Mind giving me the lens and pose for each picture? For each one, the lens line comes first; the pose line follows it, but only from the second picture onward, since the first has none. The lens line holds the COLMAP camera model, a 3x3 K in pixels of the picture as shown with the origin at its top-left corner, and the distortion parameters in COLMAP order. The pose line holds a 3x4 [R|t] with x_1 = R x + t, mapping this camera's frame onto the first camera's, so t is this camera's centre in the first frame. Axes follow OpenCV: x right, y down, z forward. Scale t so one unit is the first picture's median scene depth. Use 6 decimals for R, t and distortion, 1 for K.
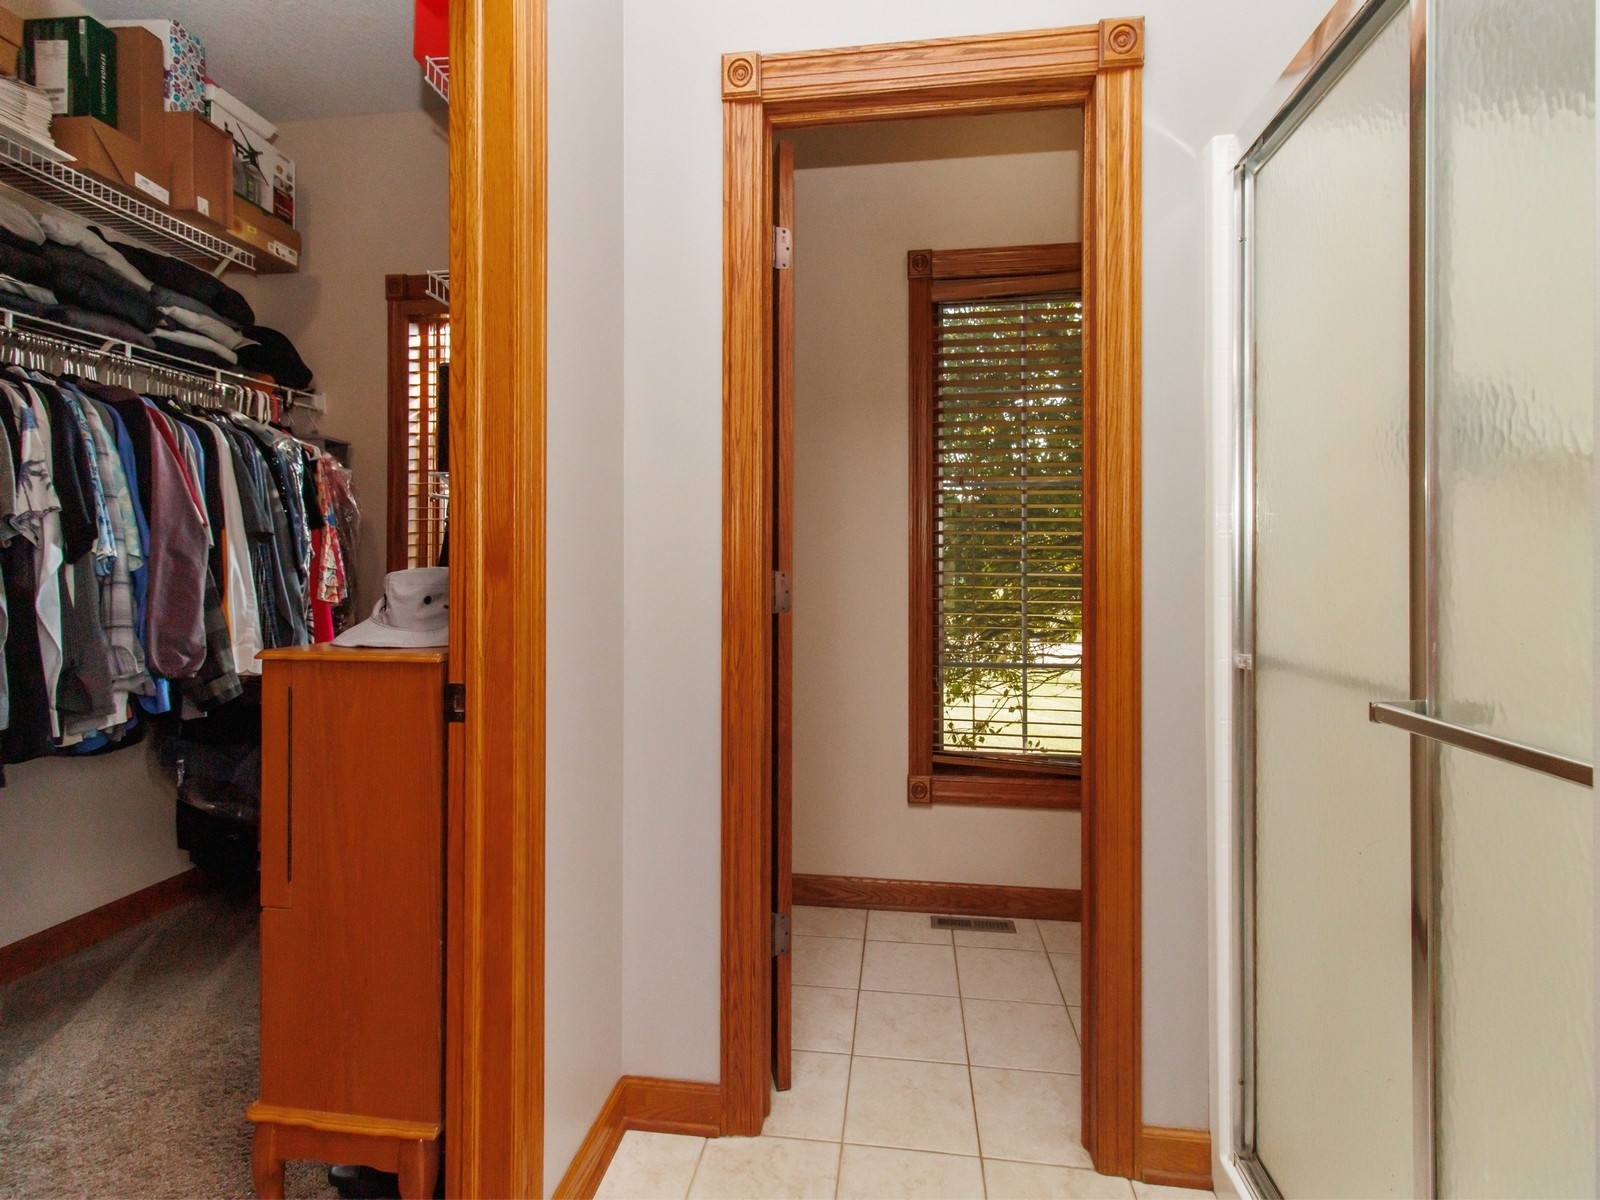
lens RADIAL K [[756.1, 0, 802.2], [0, 756.1, 572.1], [0, 0, 1]] dist [0.002036, 0.000083]
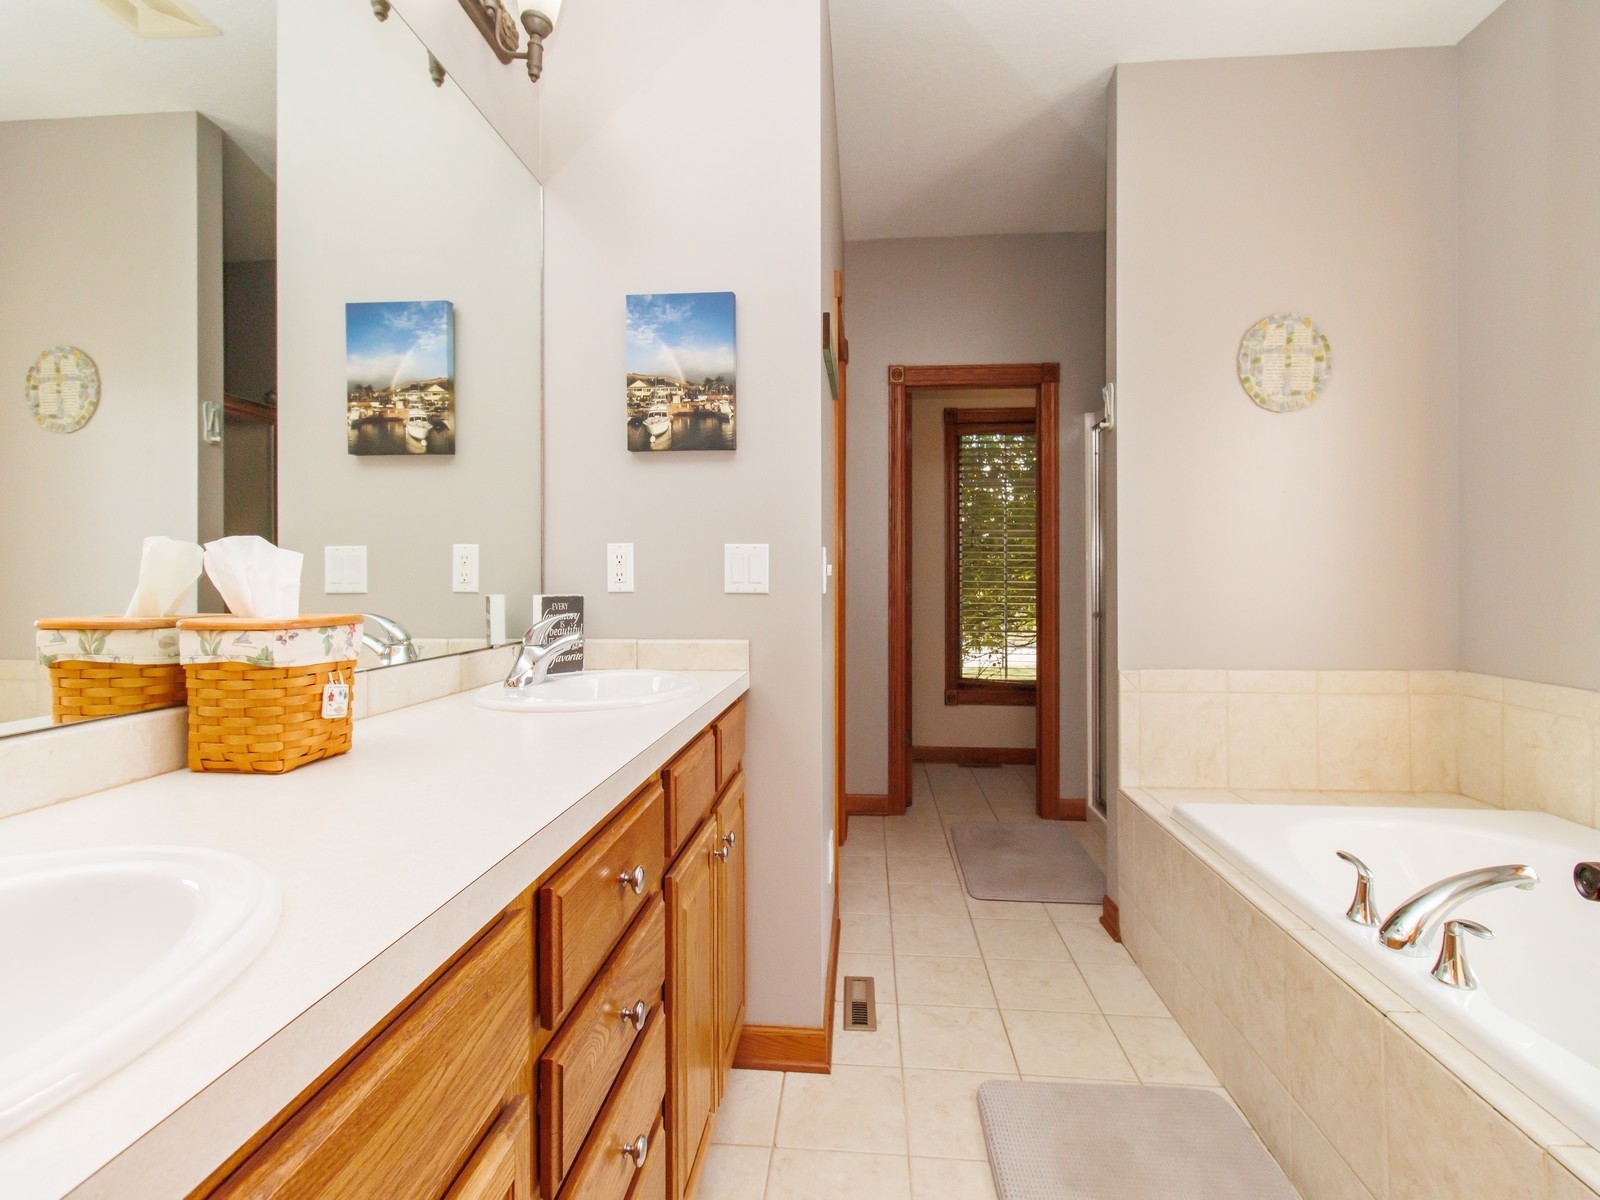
lens RADIAL K [[756.1, 0, 802.2], [0, 756.1, 572.1], [0, 0, 1]] dist [0.002036, 0.000083]
pose [[0.998719, 0.002117, 0.050546, -0.313374], [-0.001660, 0.999957, -0.009073, -0.002960], [-0.050563, 0.008978, 0.998681, -0.865894]]
